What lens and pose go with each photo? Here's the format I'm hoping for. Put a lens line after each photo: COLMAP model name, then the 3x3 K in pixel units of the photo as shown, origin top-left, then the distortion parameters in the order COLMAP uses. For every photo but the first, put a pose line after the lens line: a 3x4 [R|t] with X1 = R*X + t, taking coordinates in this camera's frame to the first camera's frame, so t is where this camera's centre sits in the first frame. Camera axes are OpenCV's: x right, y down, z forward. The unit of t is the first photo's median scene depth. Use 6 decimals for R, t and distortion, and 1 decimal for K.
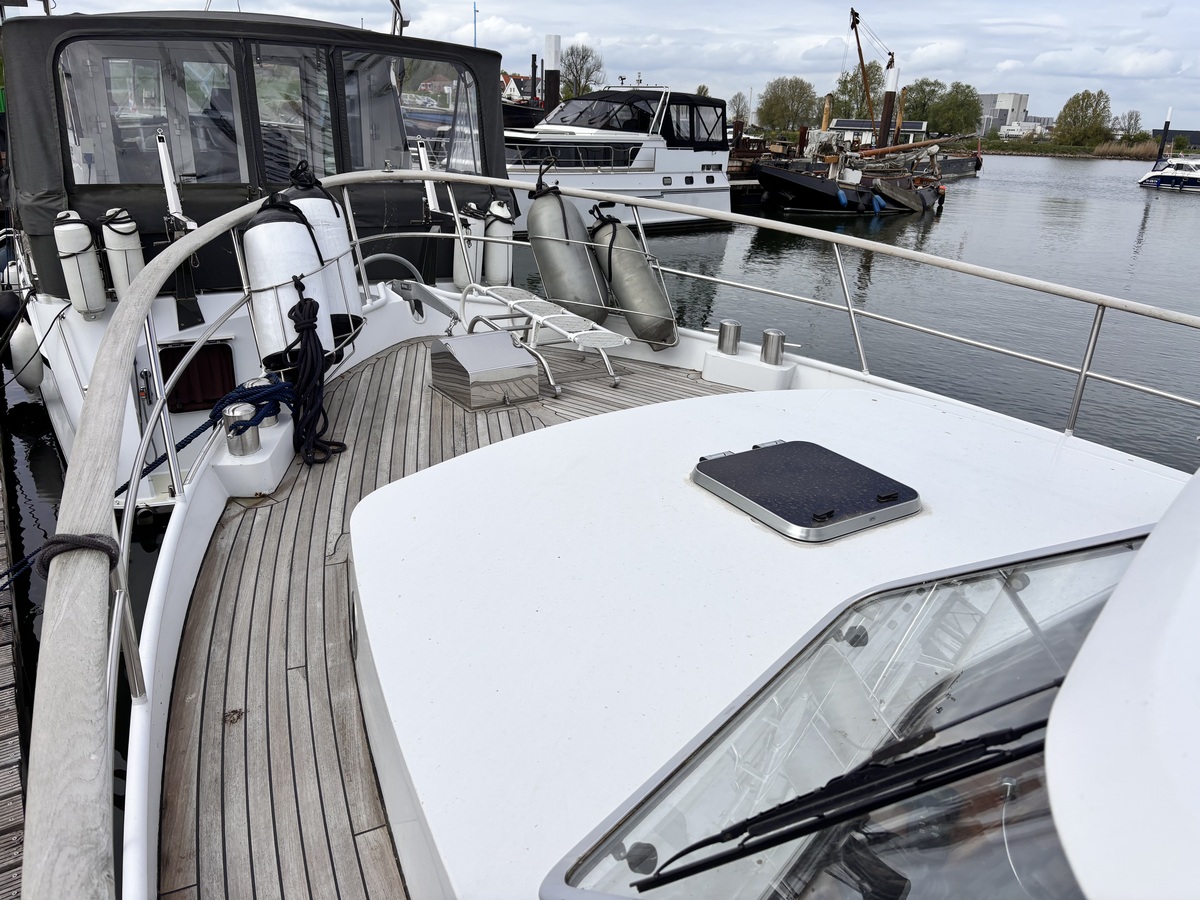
lens RADIAL K [[939.6, 0, 600.0], [0, 939.6, 450.0], [0, 0, 1]] dist [0.047258, -0.003545]
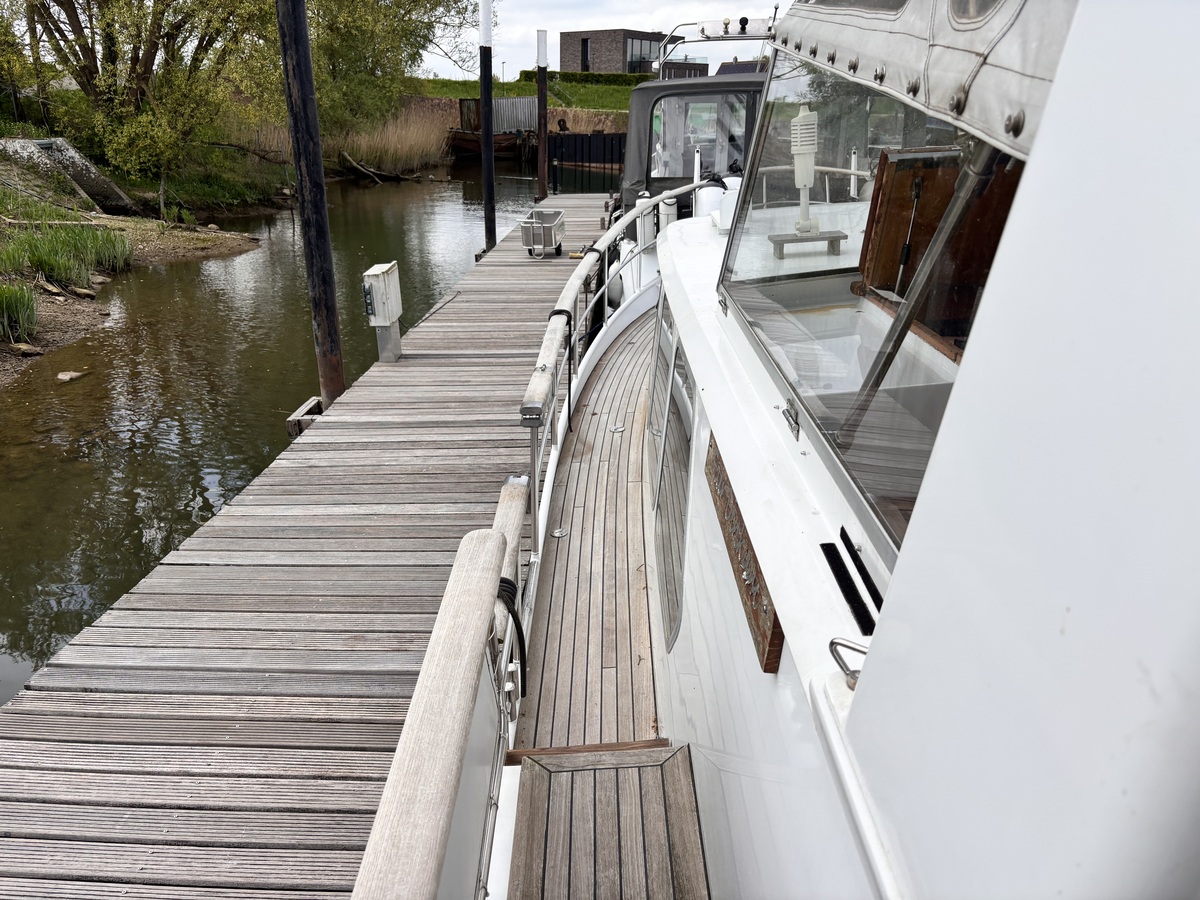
lens RADIAL K [[939.6, 0, 600.0], [0, 939.6, 450.0], [0, 0, 1]] dist [0.047258, -0.003545]
pose [[0.838030, 0.161508, -0.521173, 0.383379], [-0.167131, 0.985256, 0.036584, 0.181508], [0.519397, 0.056446, 0.852667, -0.541279]]
